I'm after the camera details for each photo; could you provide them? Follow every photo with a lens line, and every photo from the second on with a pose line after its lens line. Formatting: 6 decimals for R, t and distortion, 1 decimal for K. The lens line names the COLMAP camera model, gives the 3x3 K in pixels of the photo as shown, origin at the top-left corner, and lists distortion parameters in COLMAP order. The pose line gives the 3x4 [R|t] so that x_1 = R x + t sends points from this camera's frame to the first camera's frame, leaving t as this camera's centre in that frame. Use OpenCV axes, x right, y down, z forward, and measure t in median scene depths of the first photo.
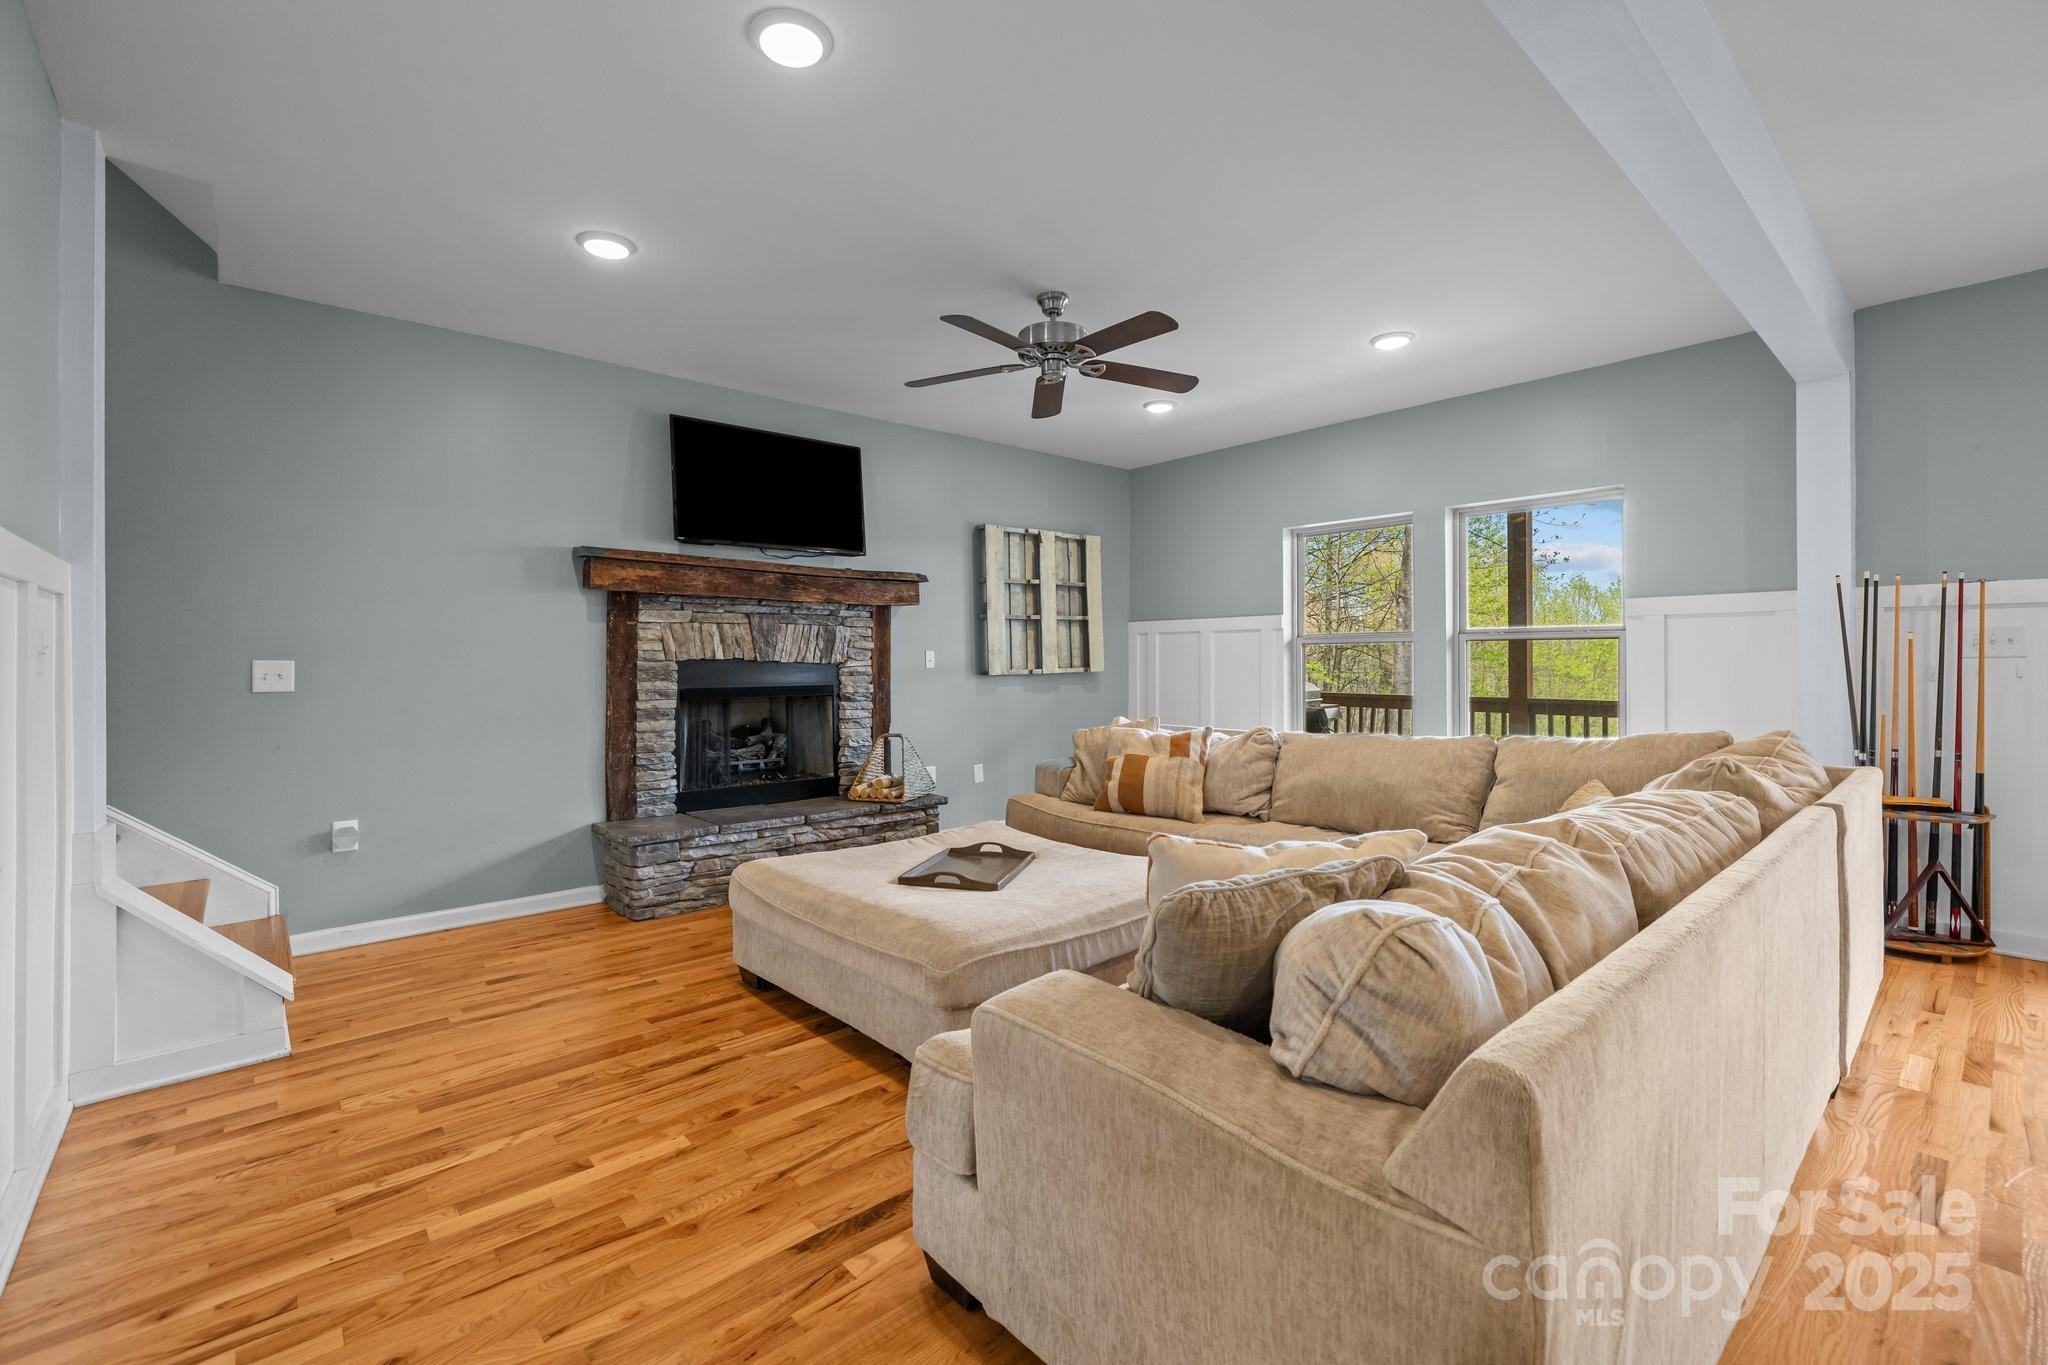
lens RADIAL K [[866.7, 0, 1007.3], [0, 866.7, 666.0], [0, 0, 1]] dist [-0.001007, -0.000274]
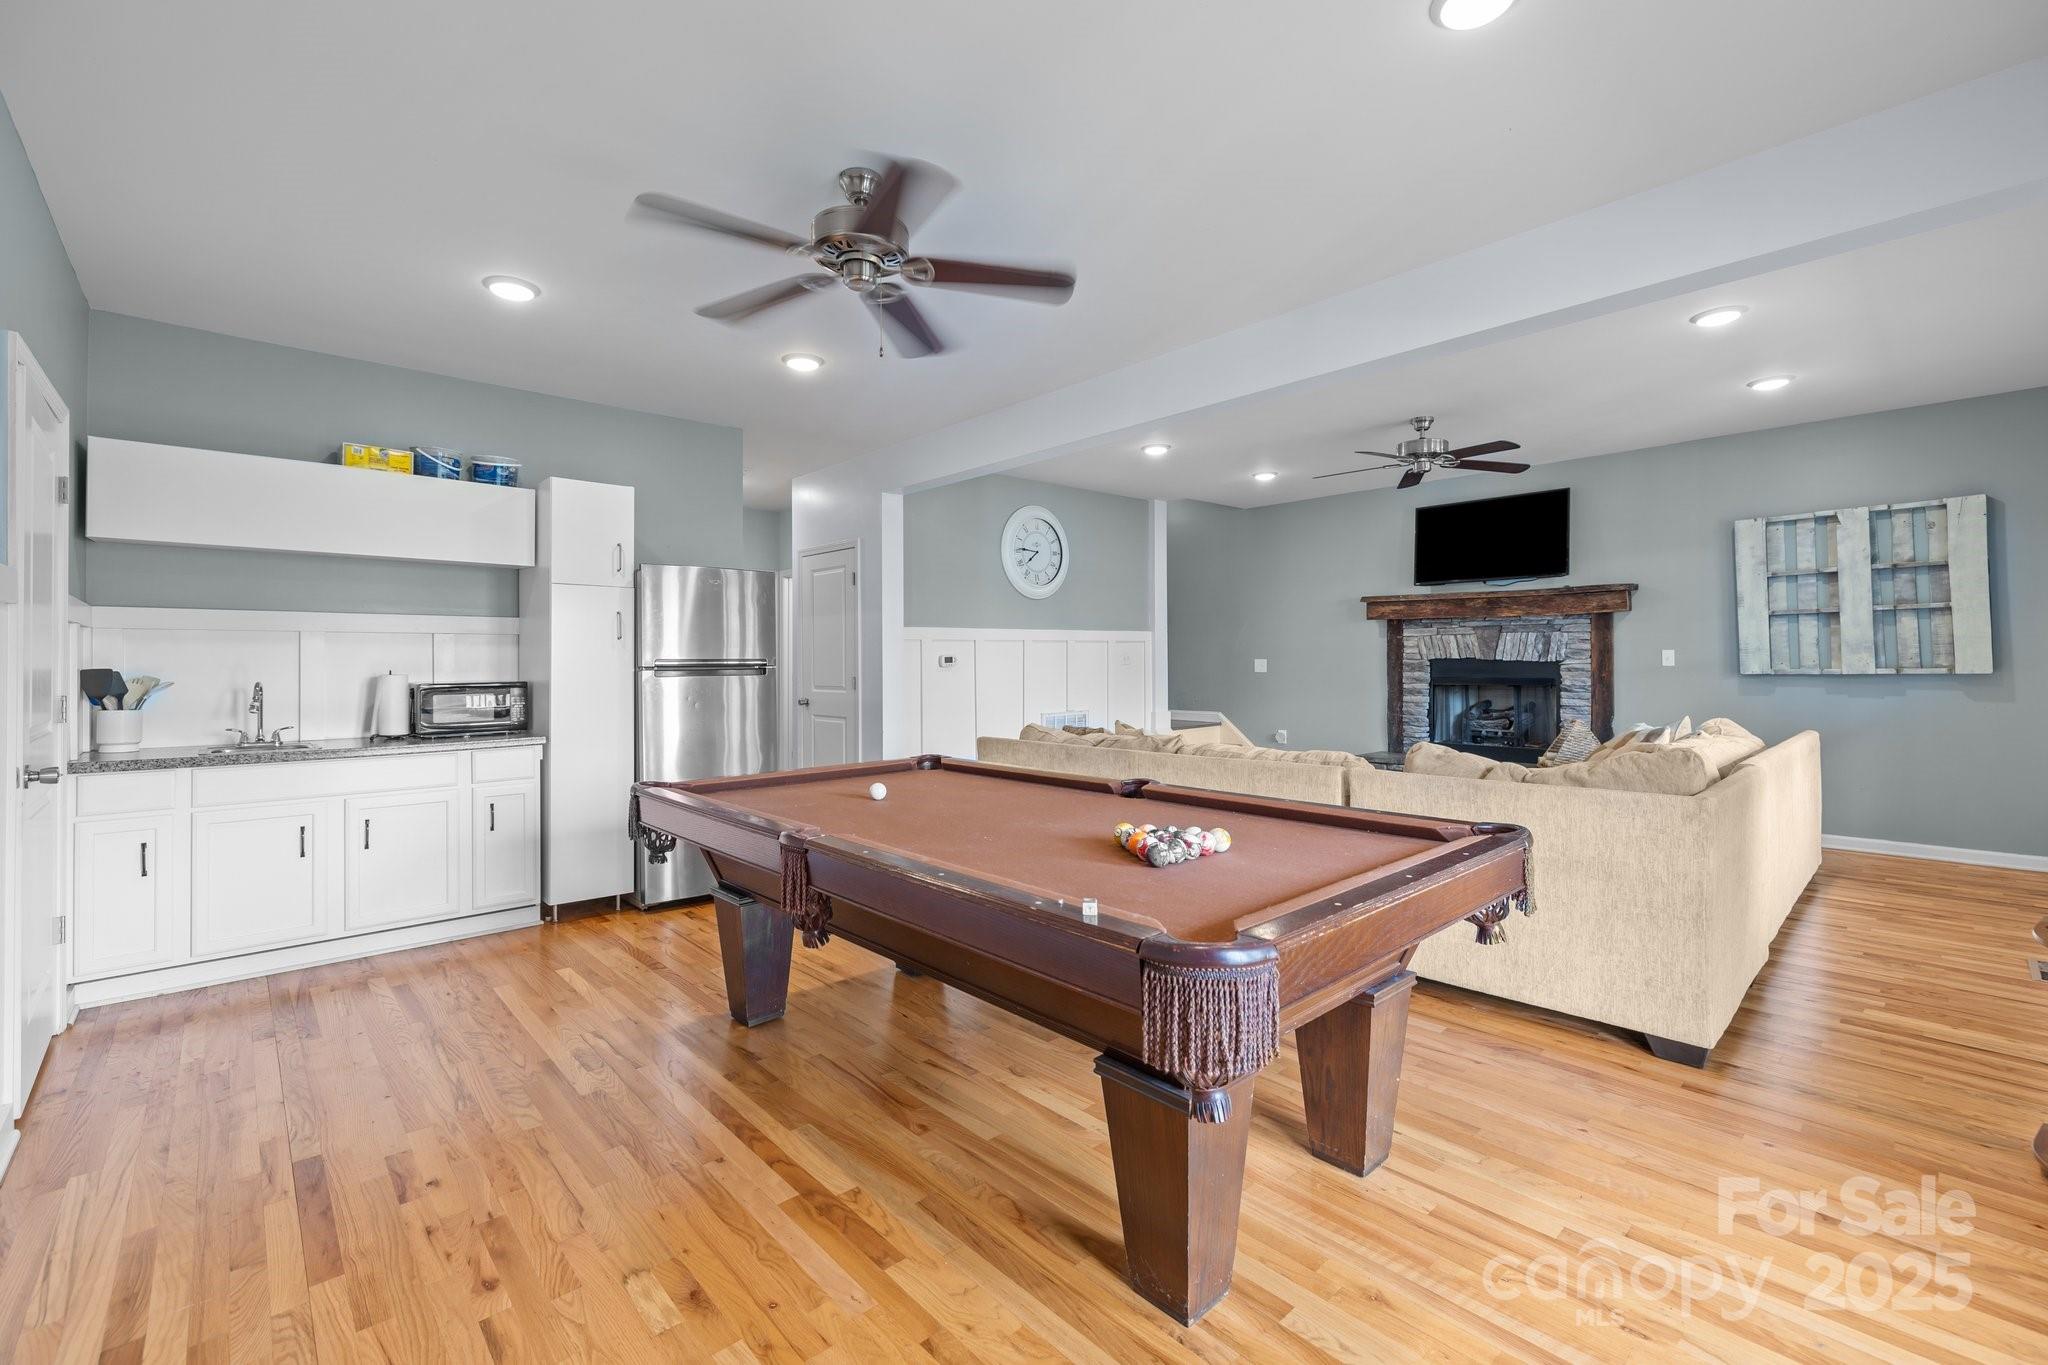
lens RADIAL K [[875.1, 0, 1018.1], [0, 875.1, 669.0], [0, 0, 1]] dist [-0.000754, -0.000202]
pose [[0.016966, 0.009318, -0.999813, 1.220647], [-0.006983, 0.999933, 0.009201, 0.002014], [0.999832, 0.006825, 0.017030, 0.215344]]
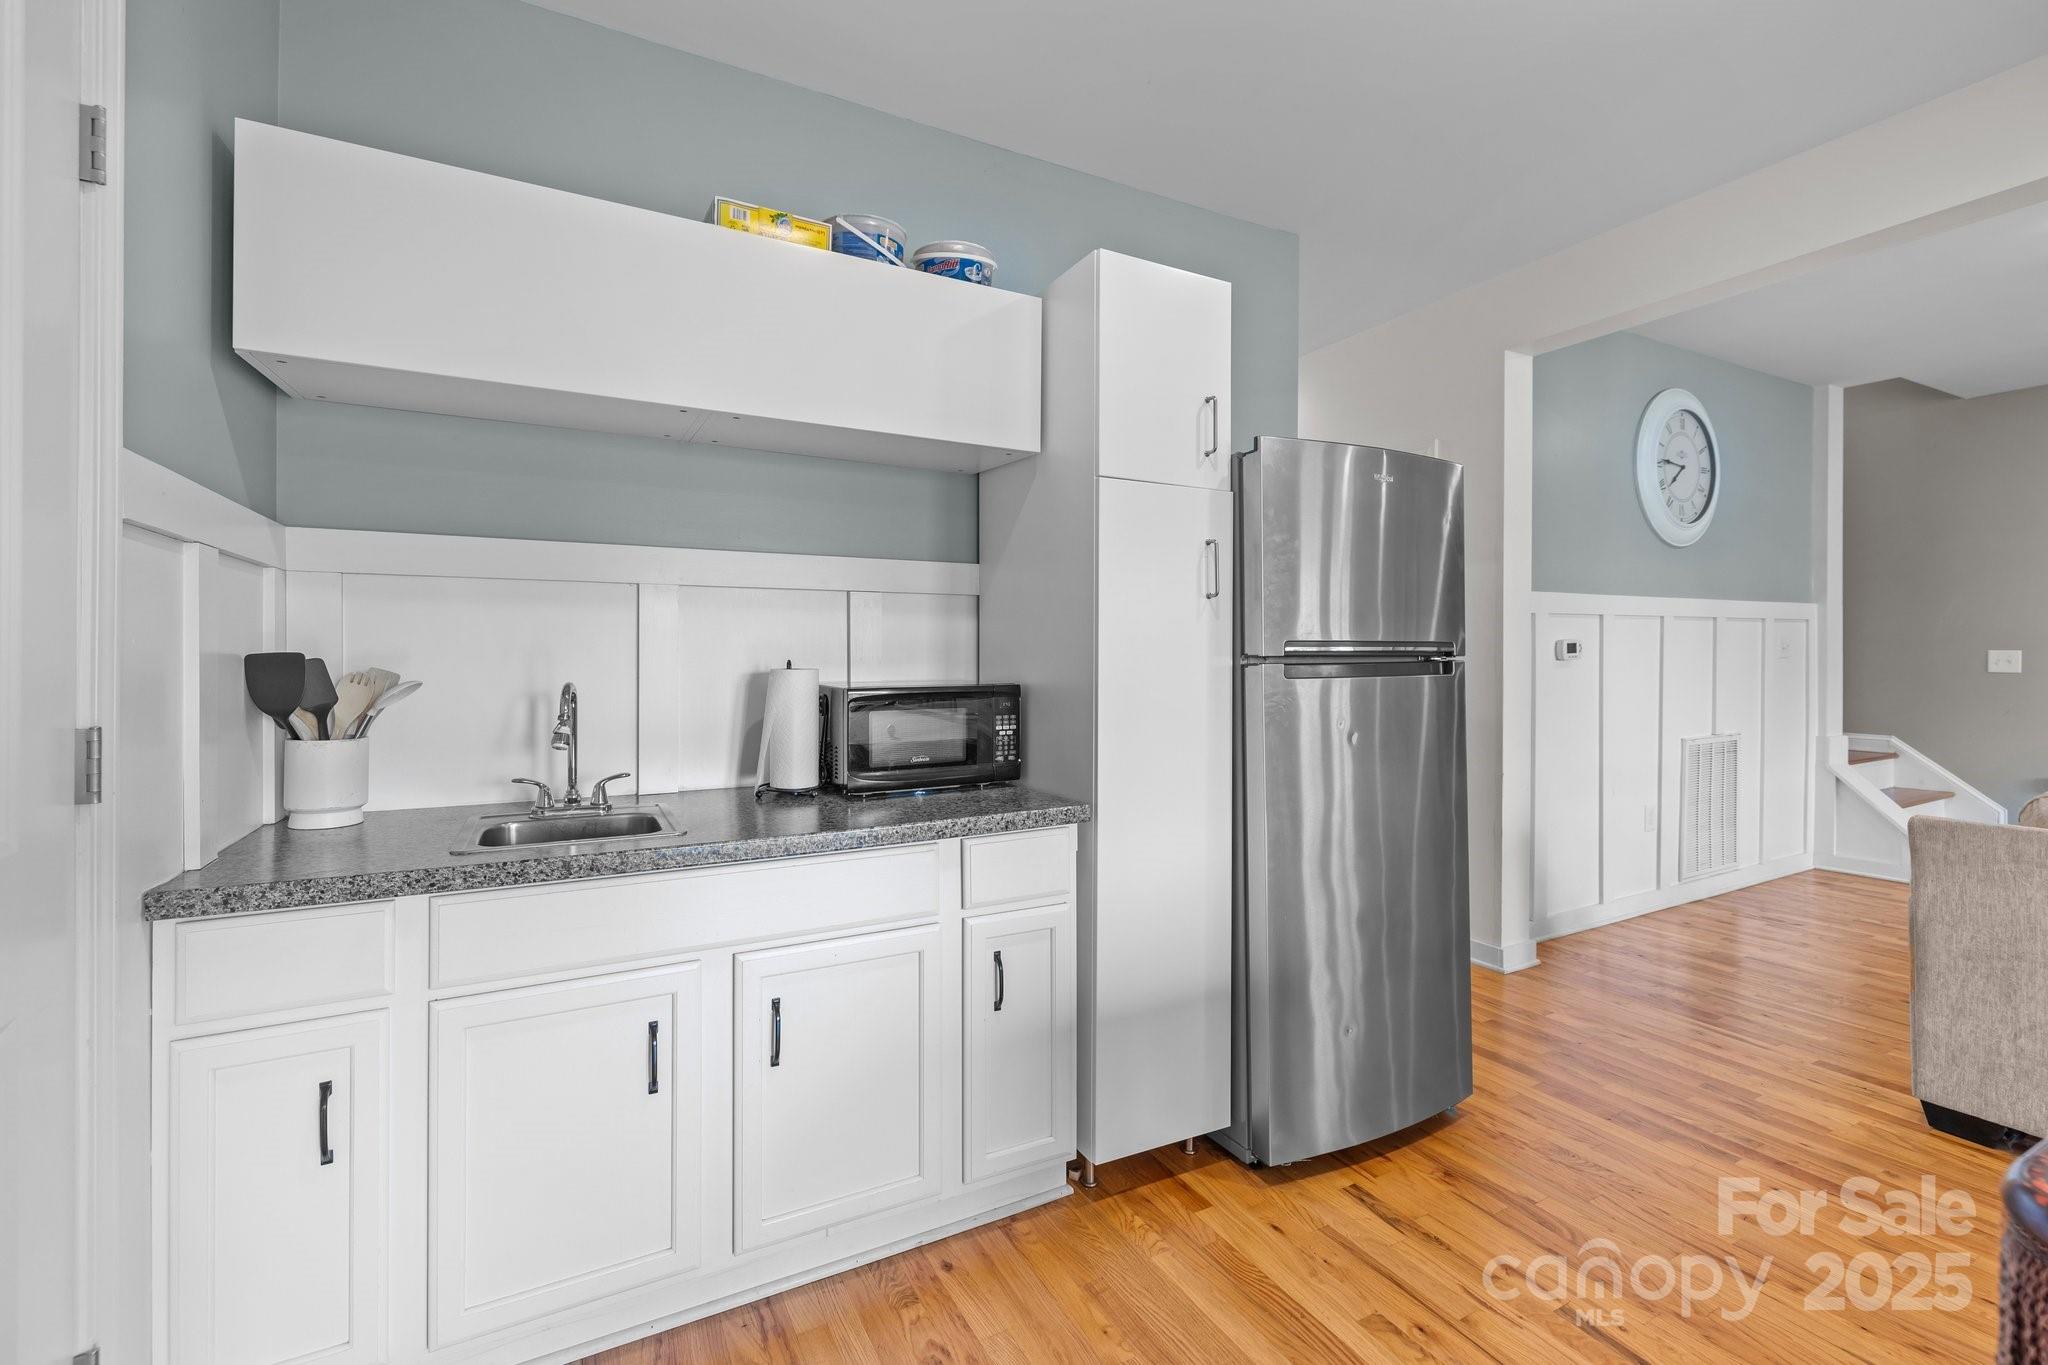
lens RADIAL K [[875.1, 0, 1018.1], [0, 875.1, 669.0], [0, 0, 1]] dist [-0.000754, -0.000202]
pose [[-0.234364, 0.020161, -0.971940, 0.726653], [-0.013022, 0.999630, 0.023875, 0.008503], [0.972062, 0.018252, -0.234015, -0.192297]]
